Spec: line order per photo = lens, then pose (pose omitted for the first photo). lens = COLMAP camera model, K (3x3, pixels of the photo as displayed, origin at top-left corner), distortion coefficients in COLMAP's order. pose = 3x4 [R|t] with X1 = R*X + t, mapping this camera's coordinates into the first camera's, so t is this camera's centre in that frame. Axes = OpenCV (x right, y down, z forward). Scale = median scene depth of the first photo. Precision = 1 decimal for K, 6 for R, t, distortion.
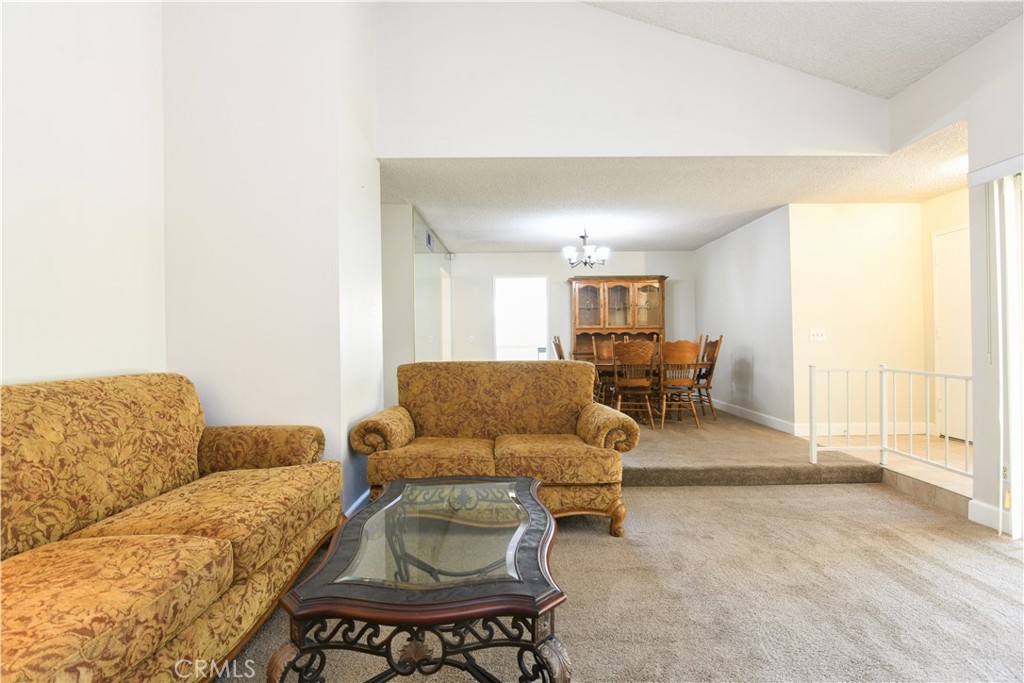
lens RADIAL K [[483.4, 0, 511.8], [0, 483.4, 335.8], [0, 0, 1]] dist [-0.010653, -0.000396]
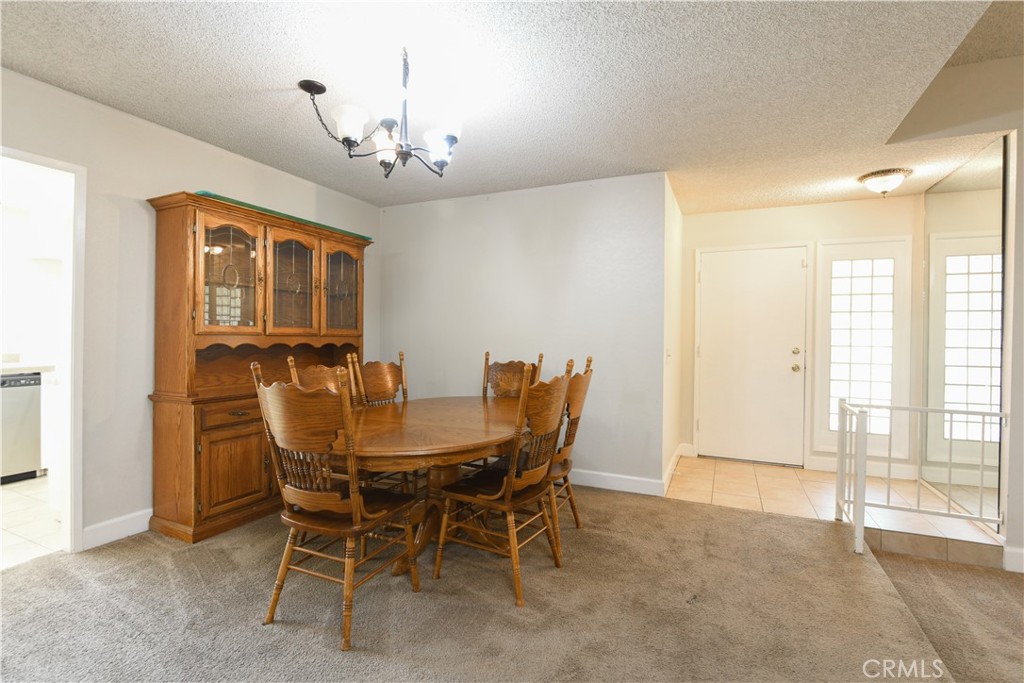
lens RADIAL K [[483.4, 0, 511.8], [0, 483.4, 335.8], [0, 0, 1]] dist [-0.010653, -0.000396]
pose [[0.410024, 0.017363, 0.911910, -0.111018], [-0.021063, 0.999732, -0.009564, -0.014542], [-0.911832, -0.015286, 0.410280, 0.622762]]
